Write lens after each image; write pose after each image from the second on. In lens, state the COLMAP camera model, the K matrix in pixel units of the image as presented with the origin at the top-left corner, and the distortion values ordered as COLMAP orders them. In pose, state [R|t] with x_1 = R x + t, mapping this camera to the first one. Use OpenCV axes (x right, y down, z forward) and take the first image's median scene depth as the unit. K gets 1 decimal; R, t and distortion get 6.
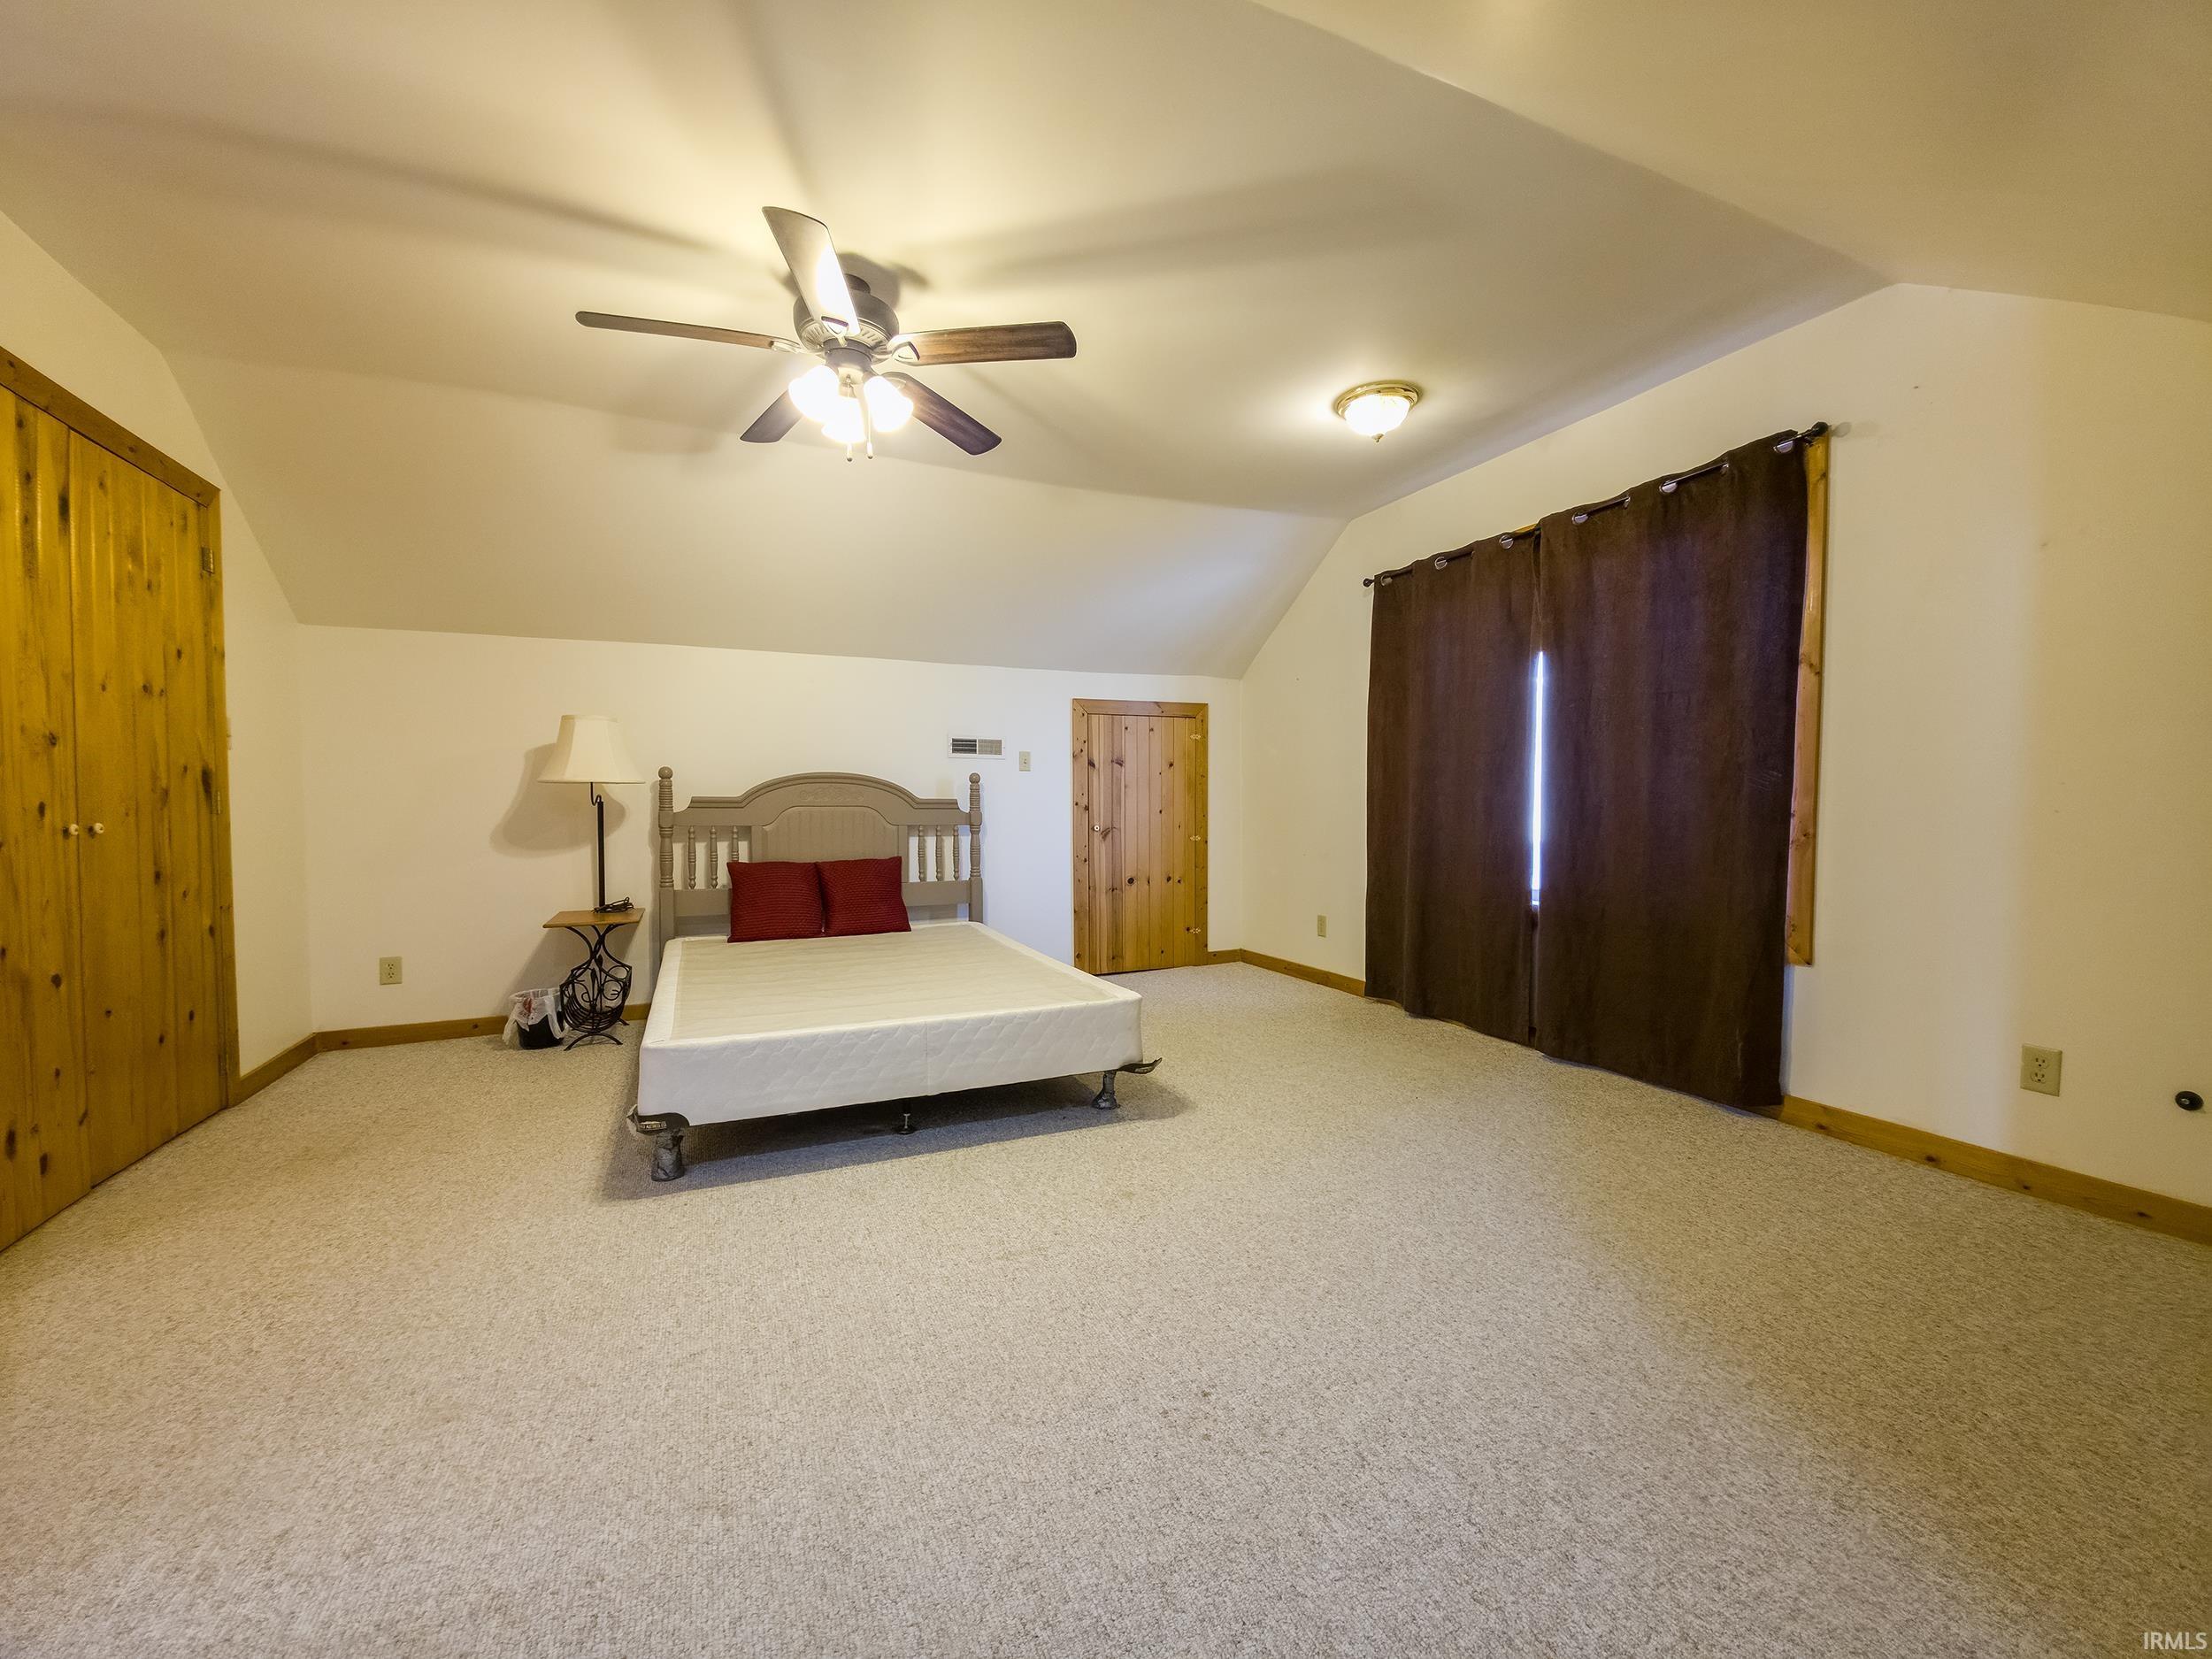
lens RADIAL K [[916.3, 0, 1106.0], [0, 916.3, 829.5], [0, 0, 1]] dist [0.015075, -0.010119]
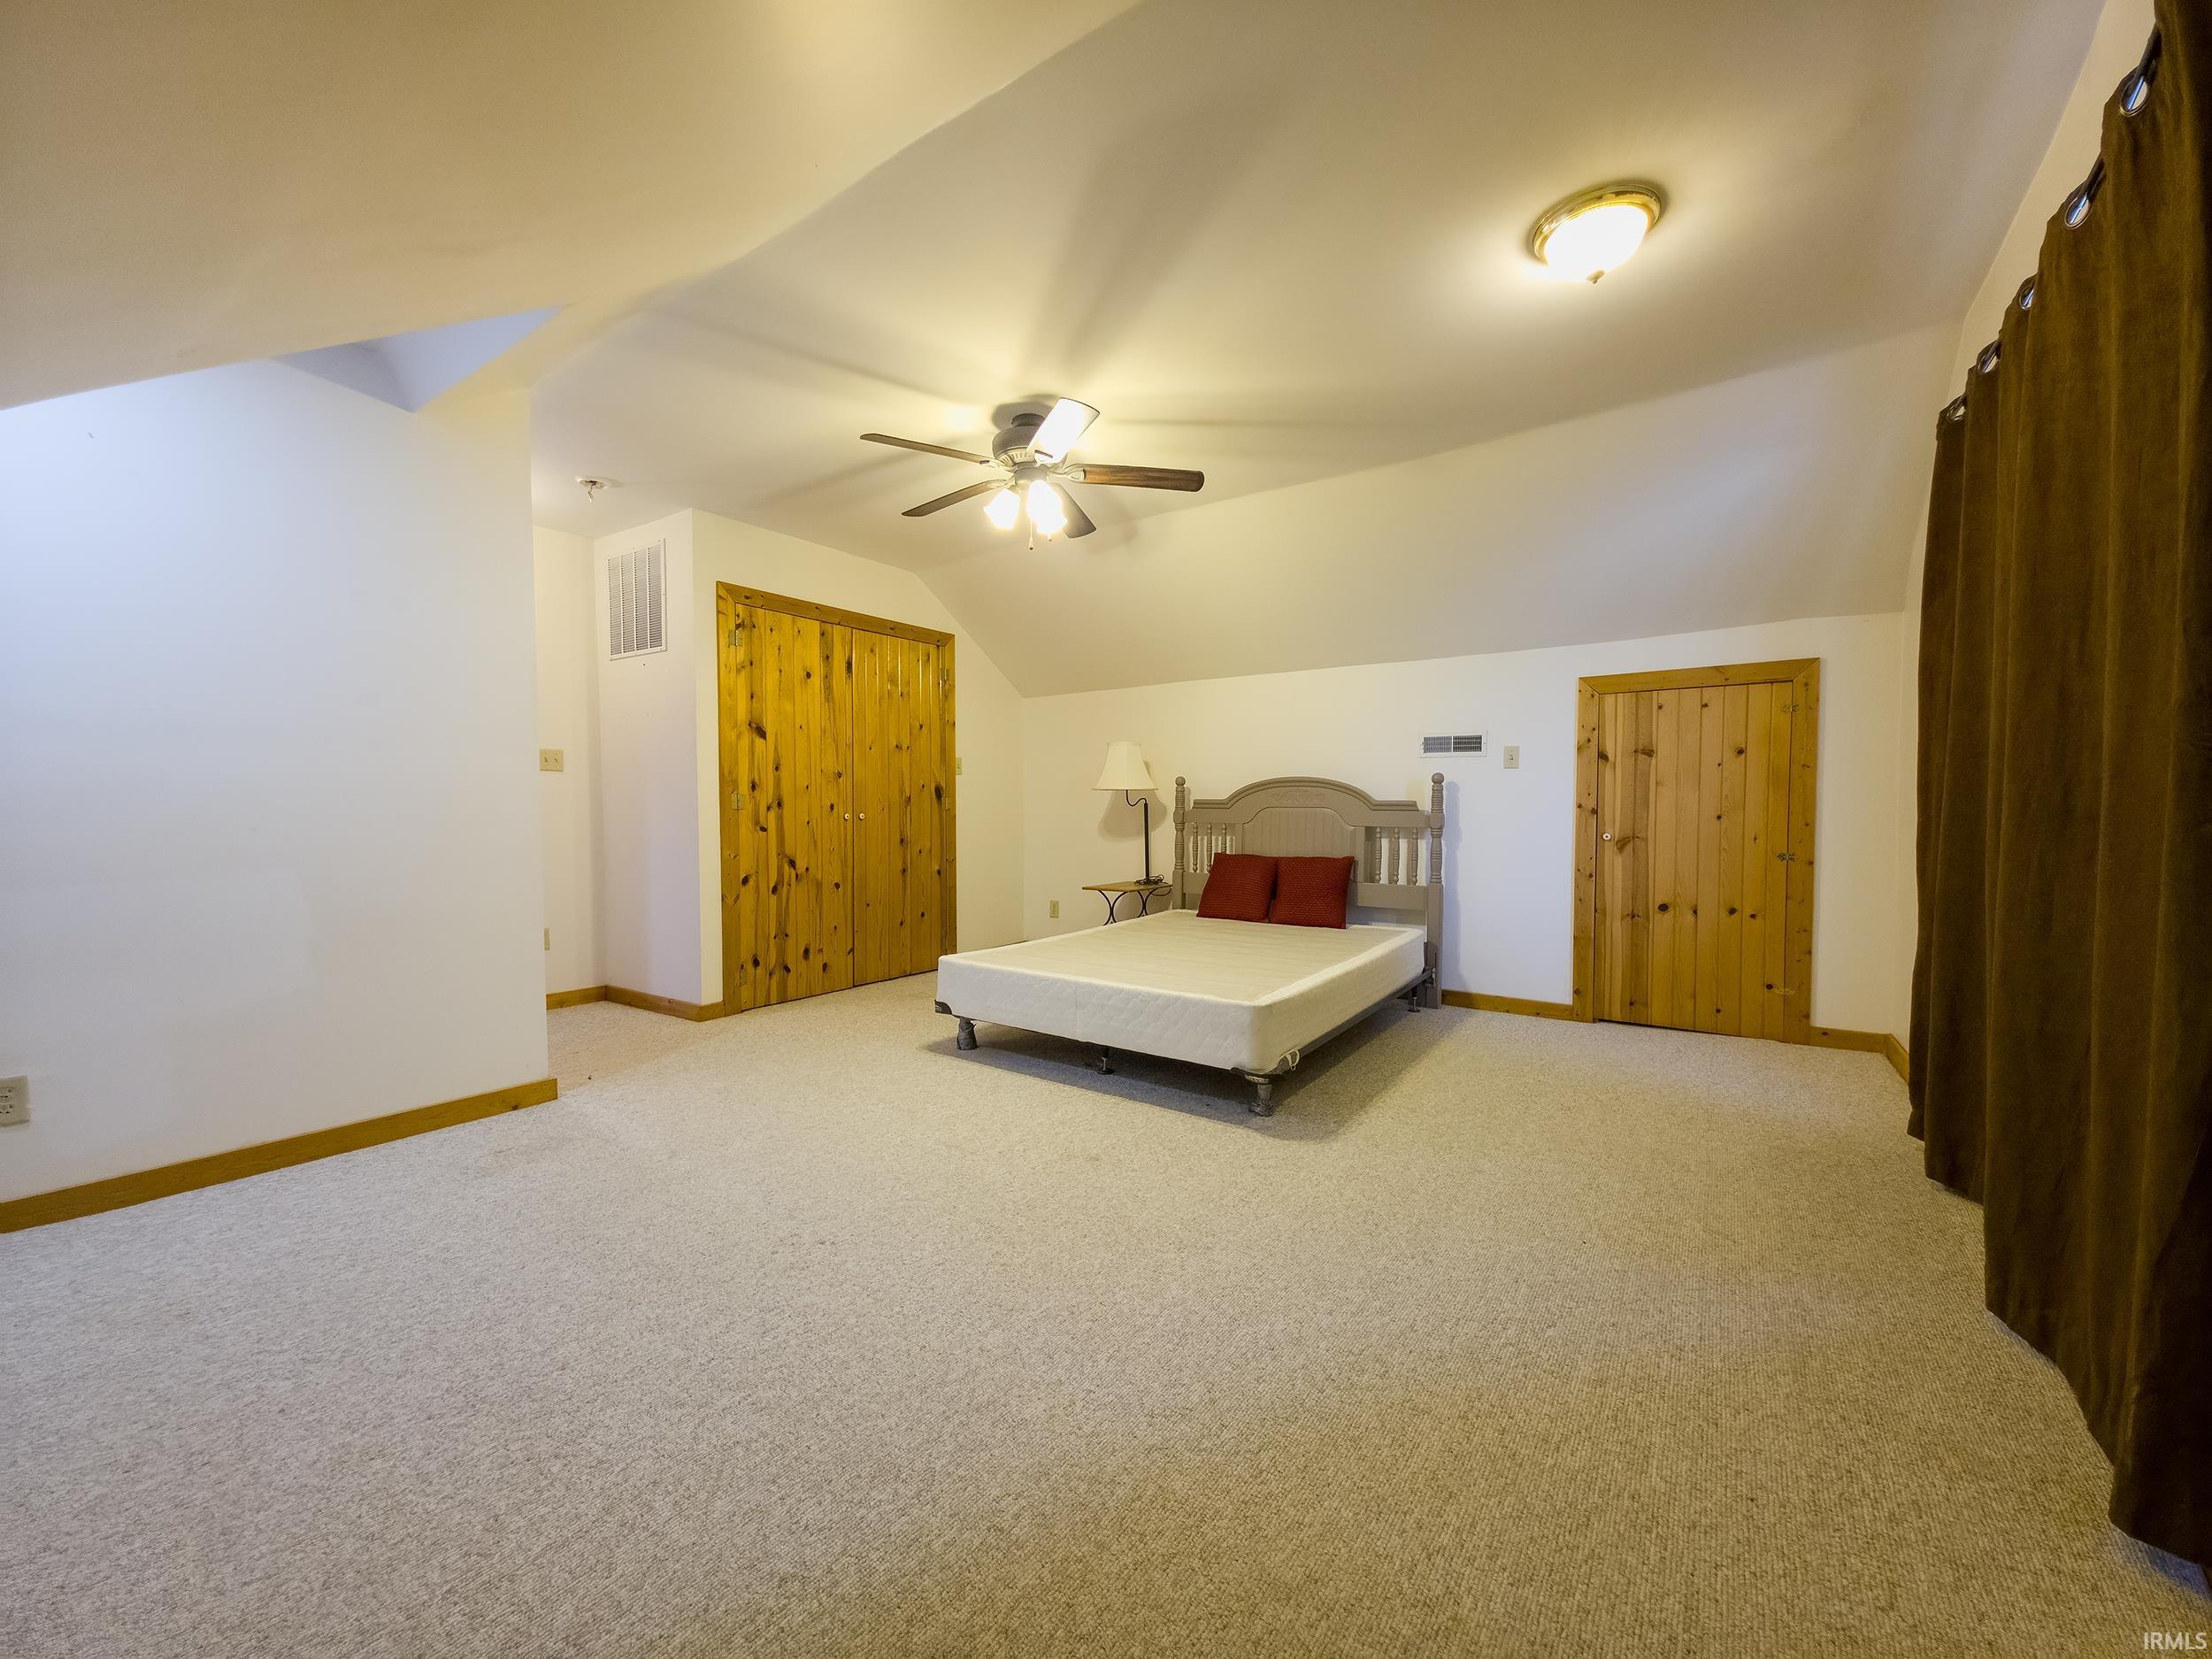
lens RADIAL K [[916.3, 0, 1106.0], [0, 916.3, 829.5], [0, 0, 1]] dist [0.015075, -0.010119]
pose [[0.480346, 0.025456, -0.876710, 0.598806], [-0.026558, 0.999543, 0.014471, -0.009418], [0.876677, 0.016332, 0.480802, 0.286476]]
